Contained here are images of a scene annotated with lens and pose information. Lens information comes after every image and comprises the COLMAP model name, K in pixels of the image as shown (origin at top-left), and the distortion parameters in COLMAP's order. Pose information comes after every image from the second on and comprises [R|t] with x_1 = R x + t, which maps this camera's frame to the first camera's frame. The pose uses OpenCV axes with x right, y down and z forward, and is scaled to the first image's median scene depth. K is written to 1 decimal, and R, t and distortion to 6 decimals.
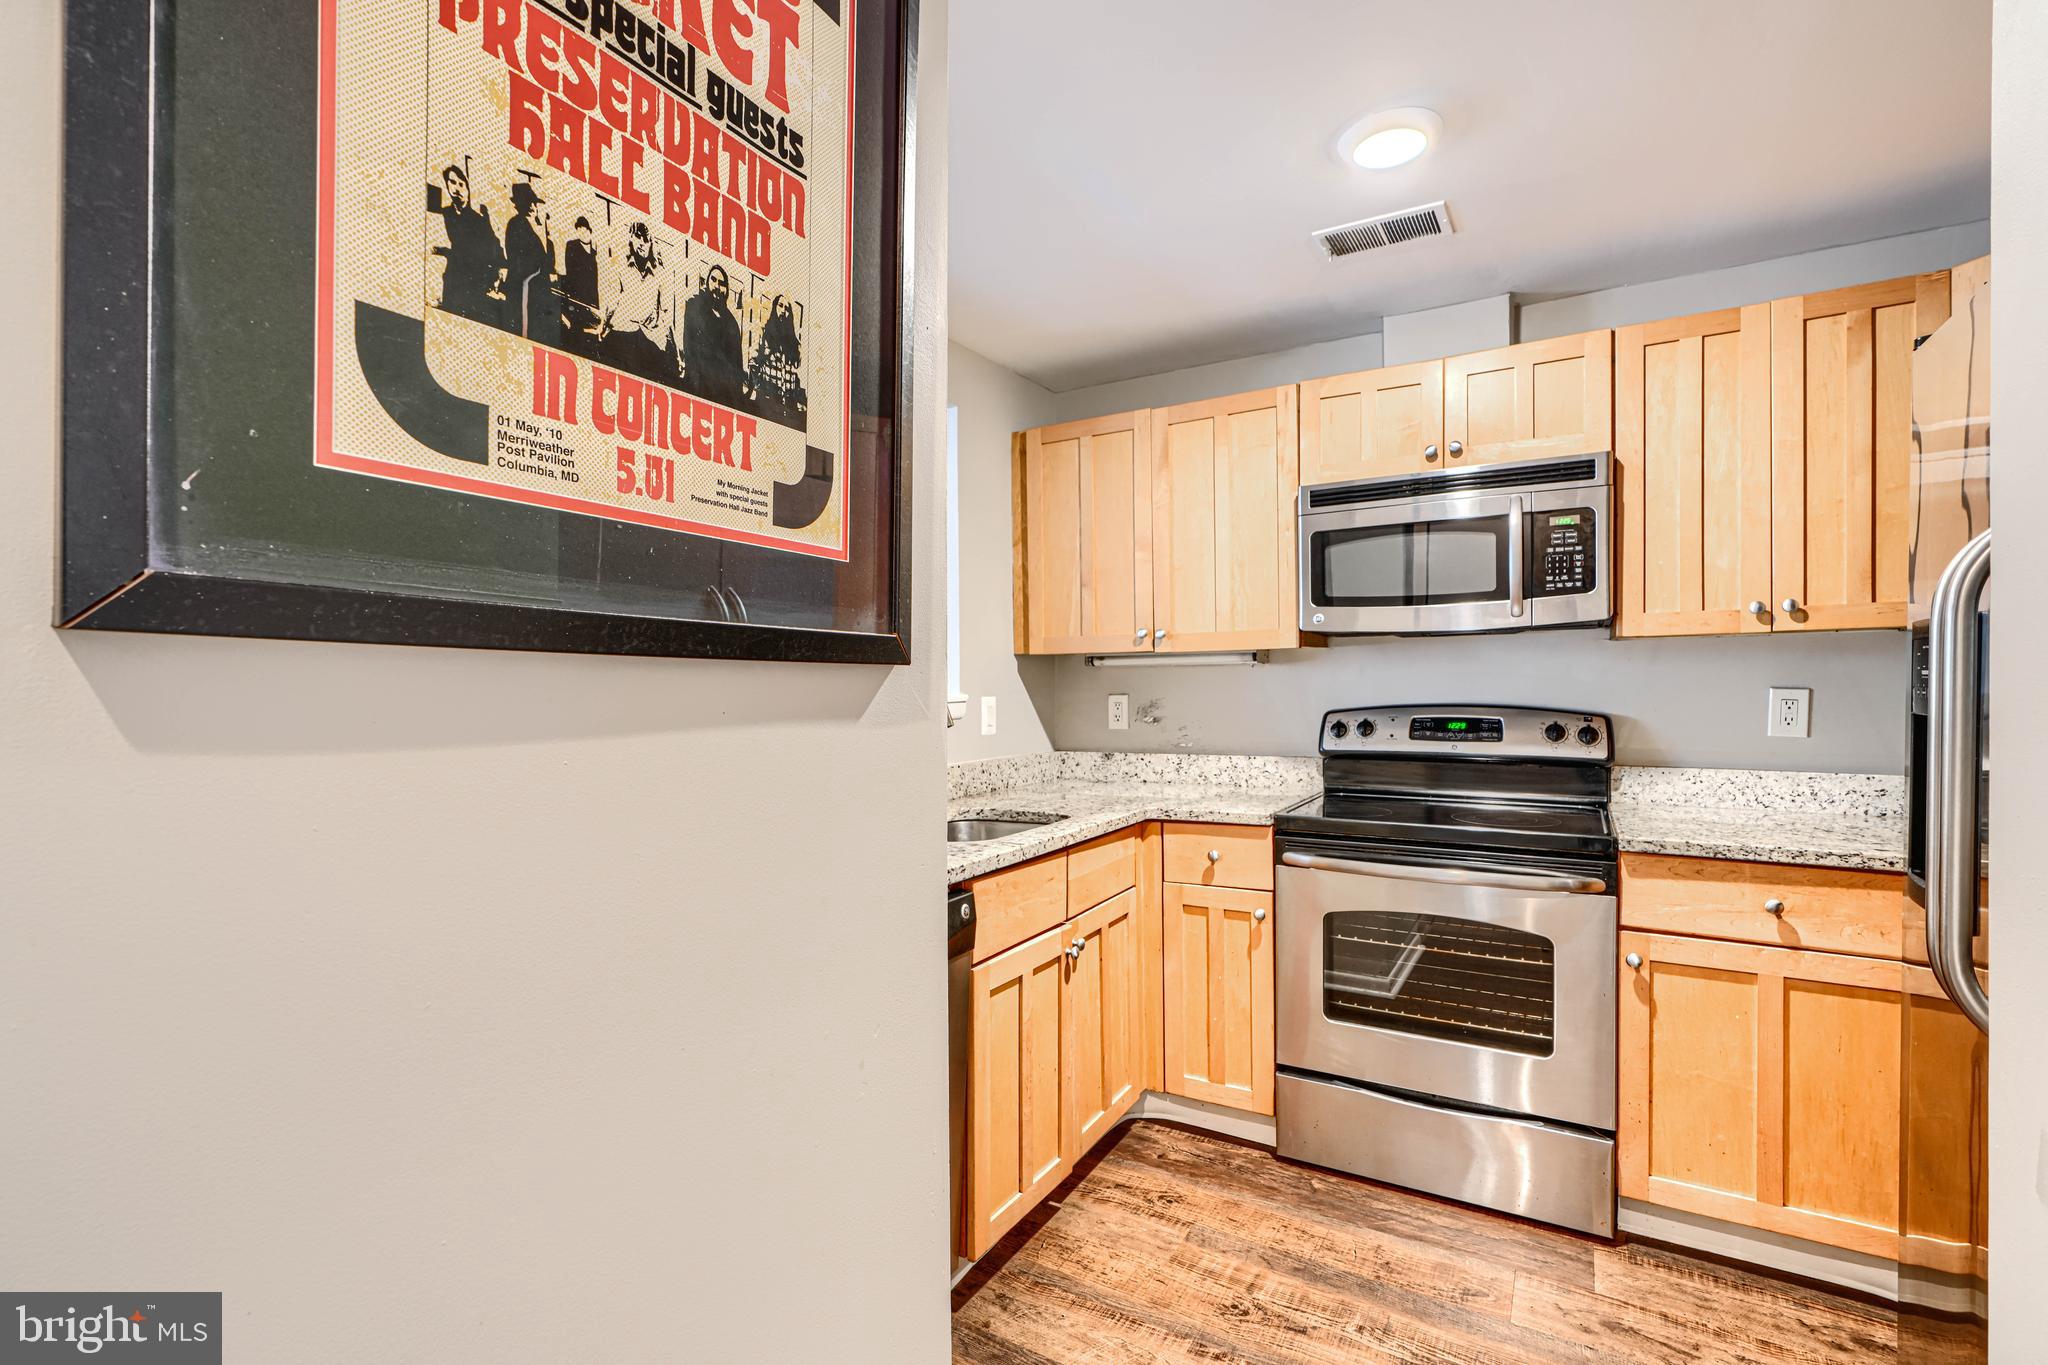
lens RADIAL K [[932.7, 0, 1015.9], [0, 932.7, 701.3], [0, 0, 1]] dist [-0.000132, 0.000537]
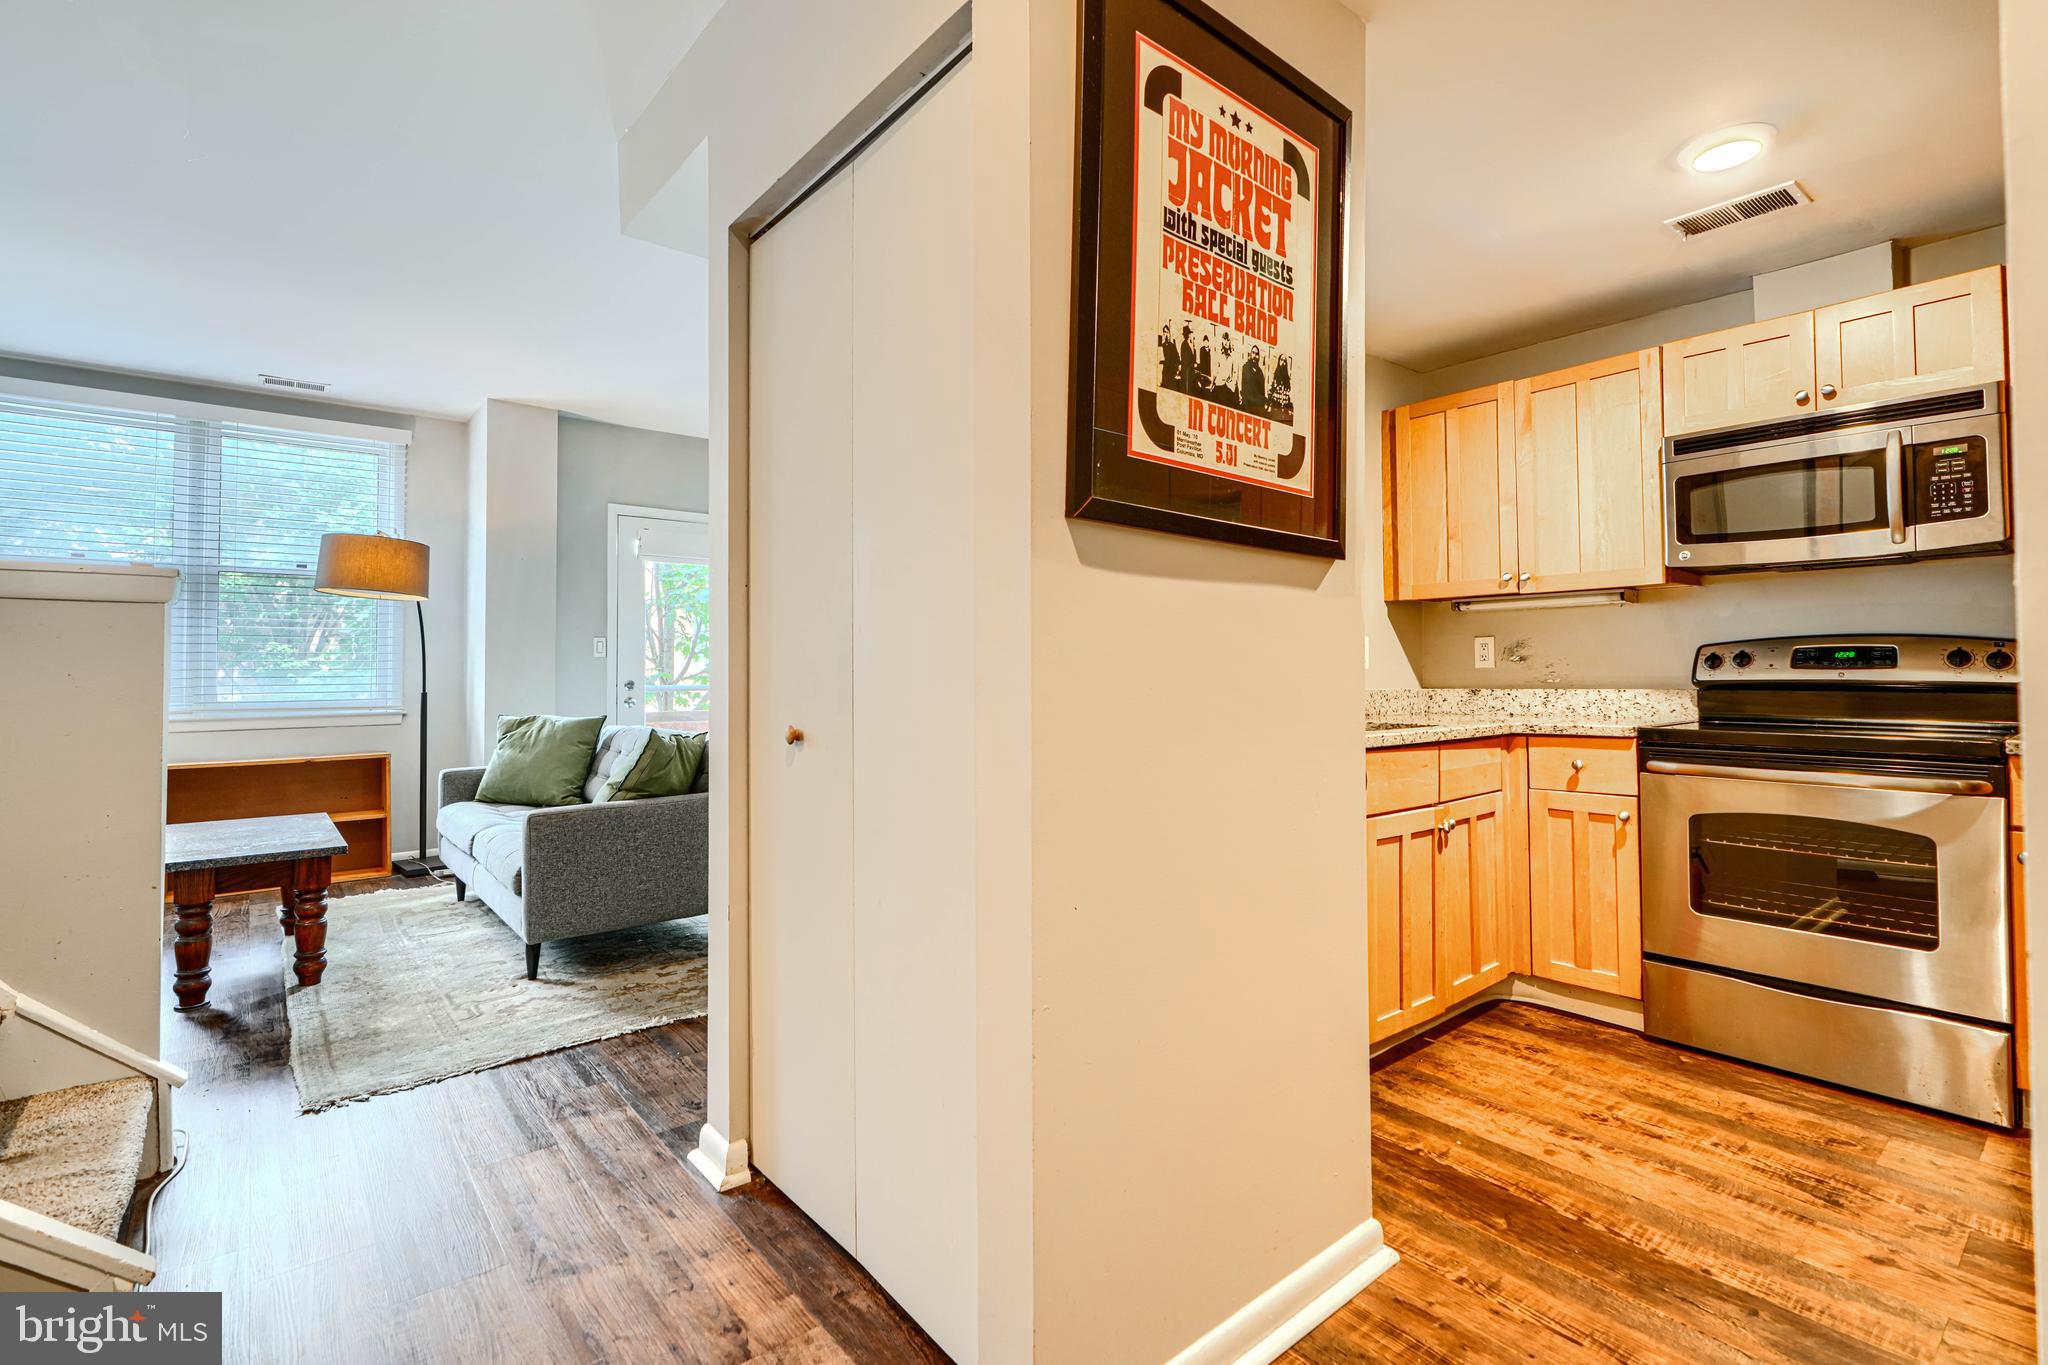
lens RADIAL K [[939.4, 0, 1033.5], [0, 939.4, 649.3], [0, 0, 1]] dist [-0.000368, 0.000035]
pose [[0.943275, -0.002330, -0.332005, -0.036253], [-0.011662, 0.999126, -0.040143, 0.085437], [0.331809, 0.041738, 0.942423, -0.331988]]
